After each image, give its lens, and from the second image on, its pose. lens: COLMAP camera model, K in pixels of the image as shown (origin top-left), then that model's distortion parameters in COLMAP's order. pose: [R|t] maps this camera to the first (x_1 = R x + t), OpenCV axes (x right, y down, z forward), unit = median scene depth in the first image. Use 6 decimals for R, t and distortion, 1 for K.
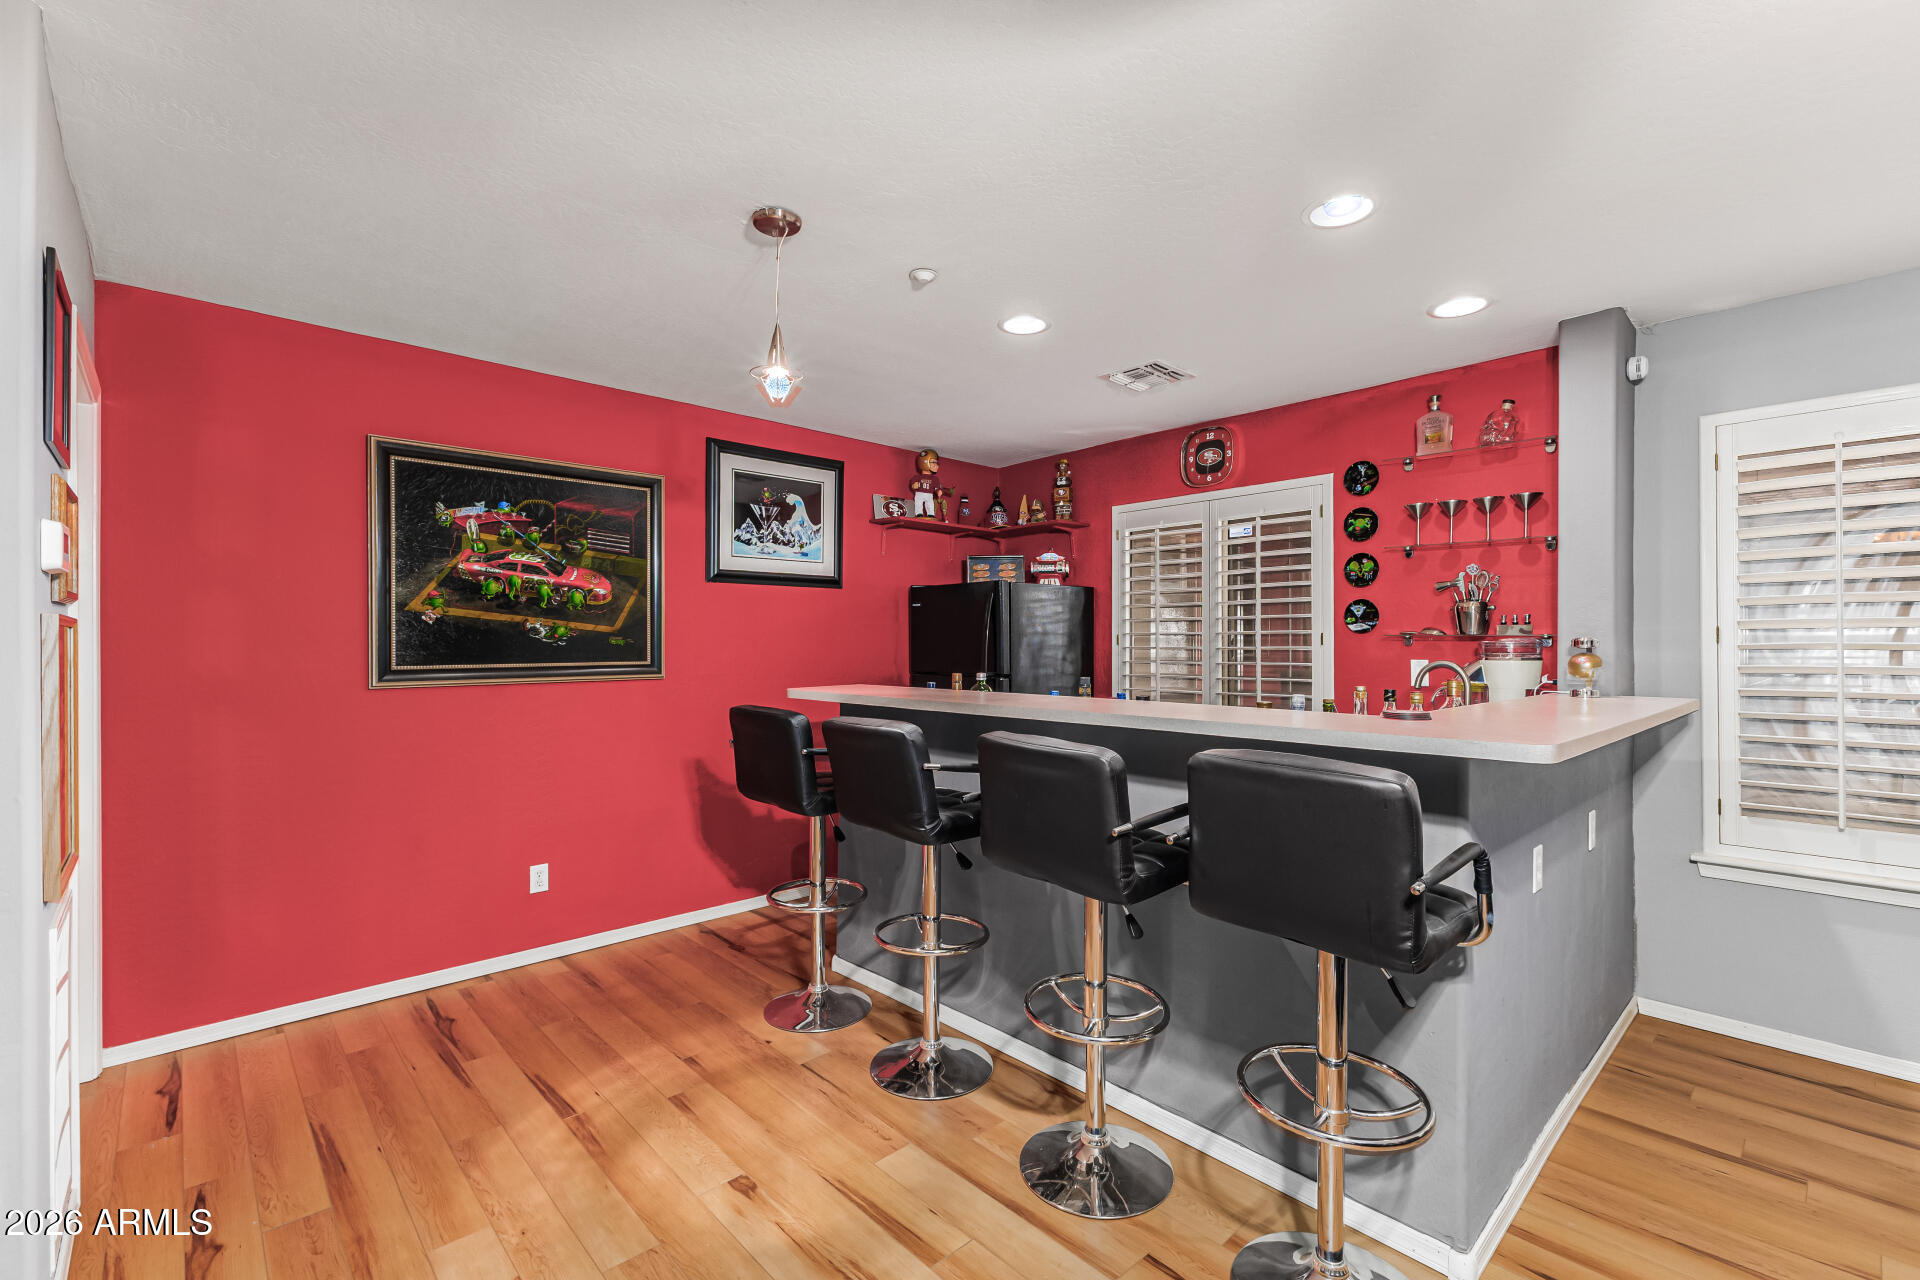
lens RADIAL K [[832.4, 0, 963.3], [0, 832.4, 640.5], [0, 0, 1]] dist [0.007158, -0.001110]
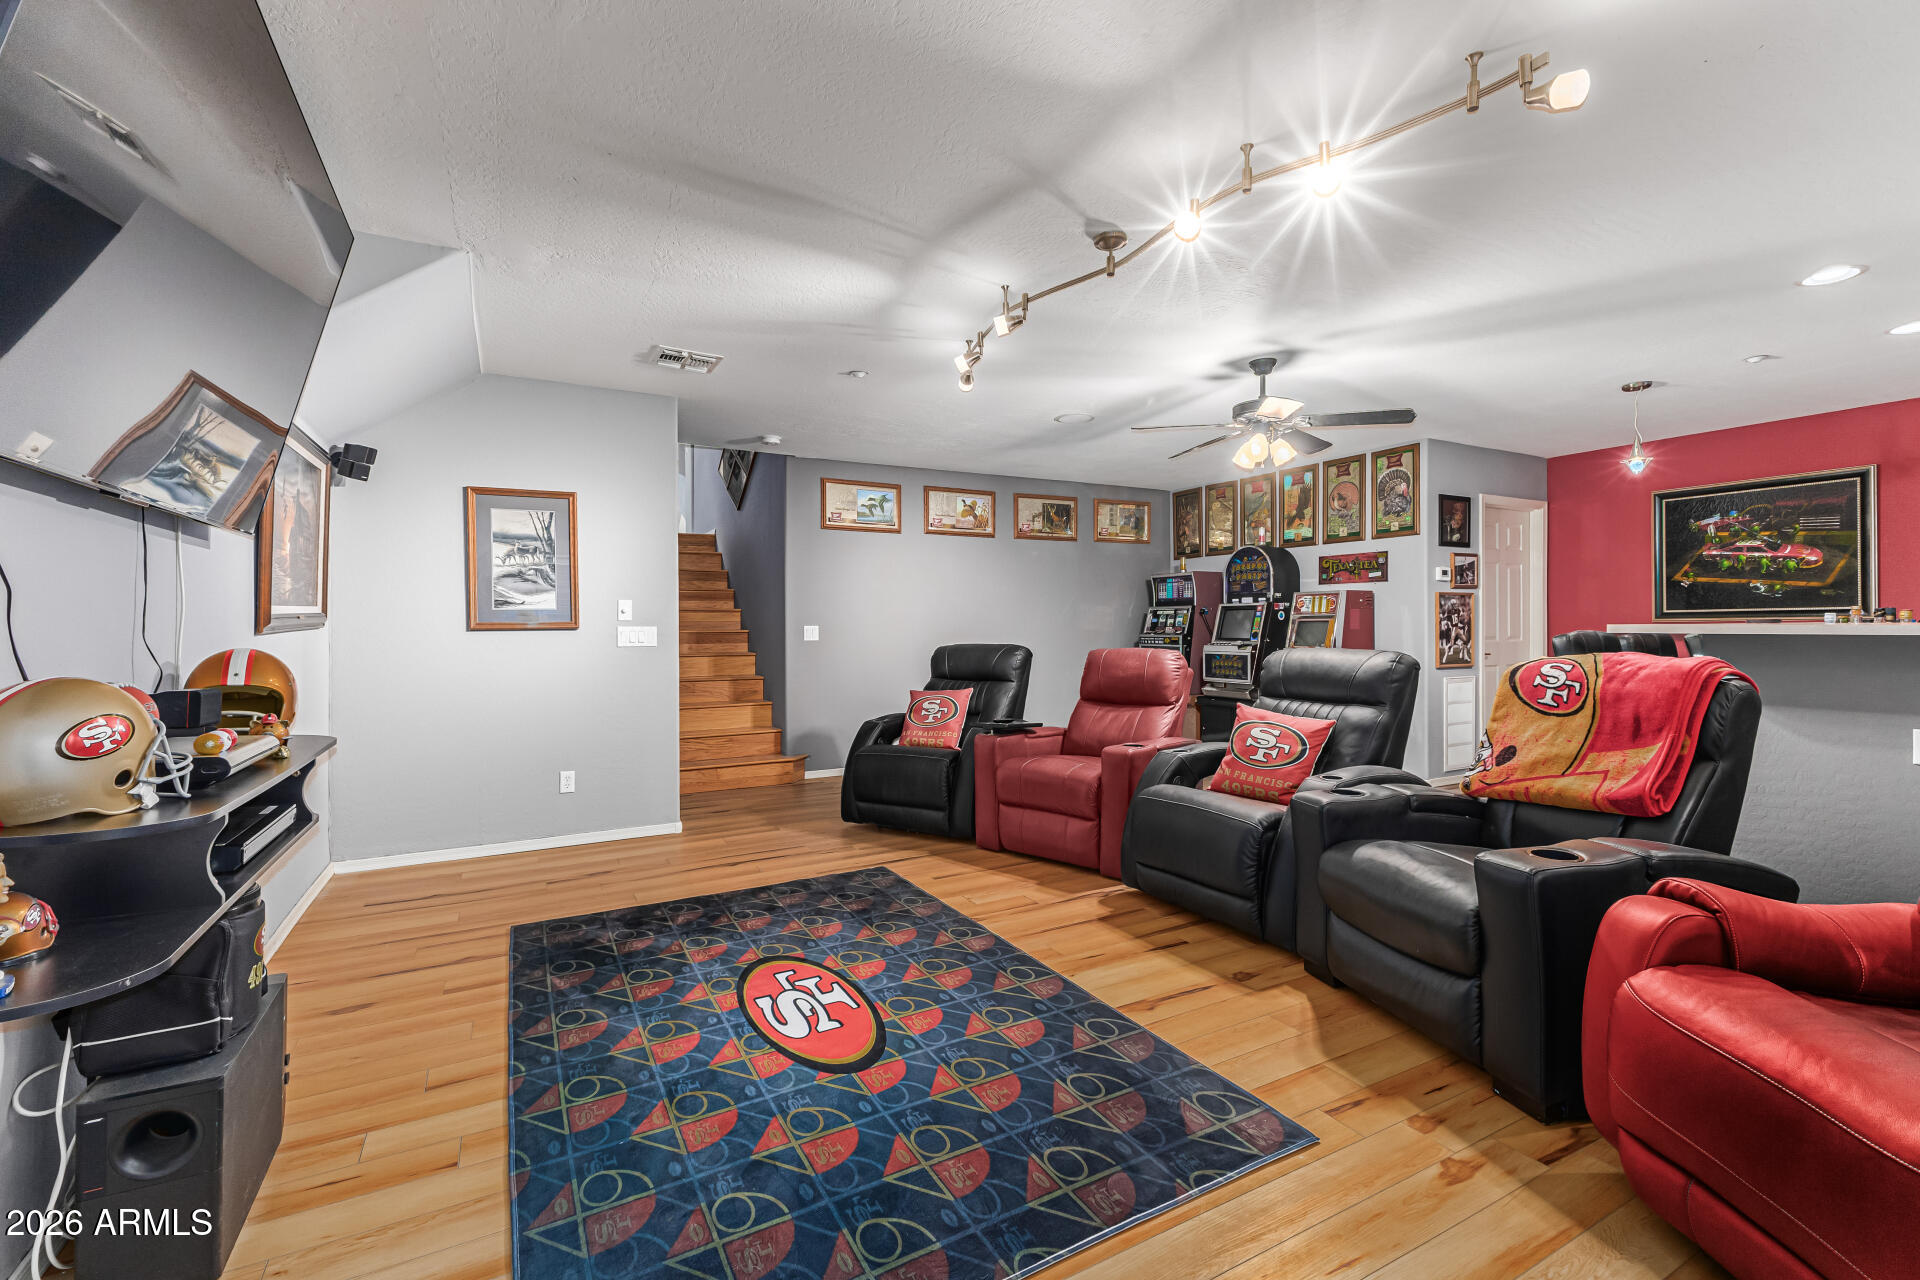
lens RADIAL K [[832.4, 0, 956.4], [0, 832.4, 625.9], [0, 0, 1]] dist [0.007158, -0.001110]
pose [[-0.258900, 0.000668, -0.965904, 1.312409], [0.009142, 0.999957, -0.001759, 0.045702], [0.965861, -0.009286, -0.258895, -0.054616]]
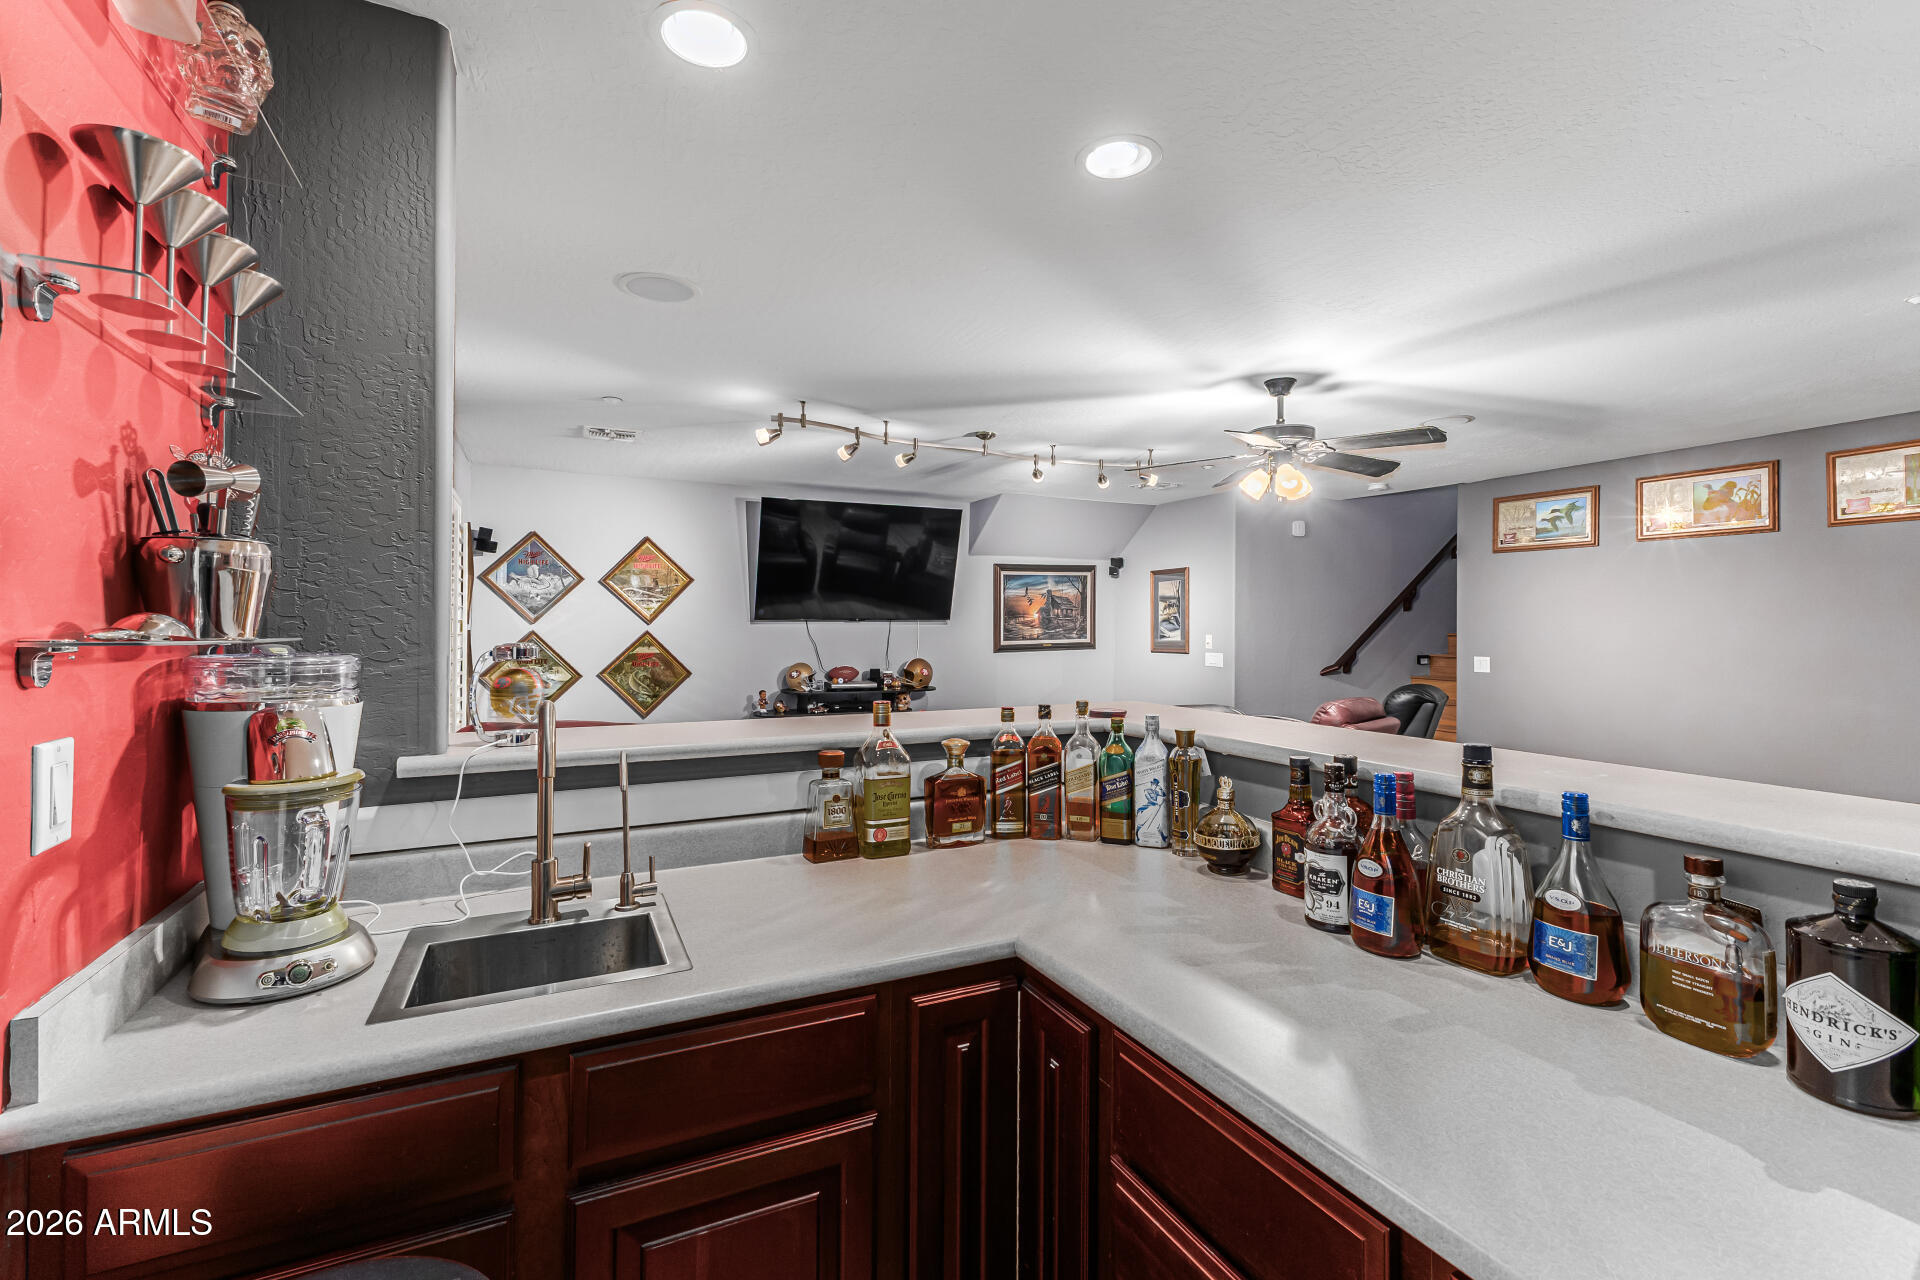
lens RADIAL K [[832.4, 0, 957.0], [0, 832.4, 631.2], [0, 0, 1]] dist [0.007158, -0.001110]
pose [[-0.952121, -0.005020, 0.305679, 0.206230], [-0.004194, 0.999986, 0.003359, -0.011801], [-0.305692, 0.001916, -0.952129, 1.090922]]
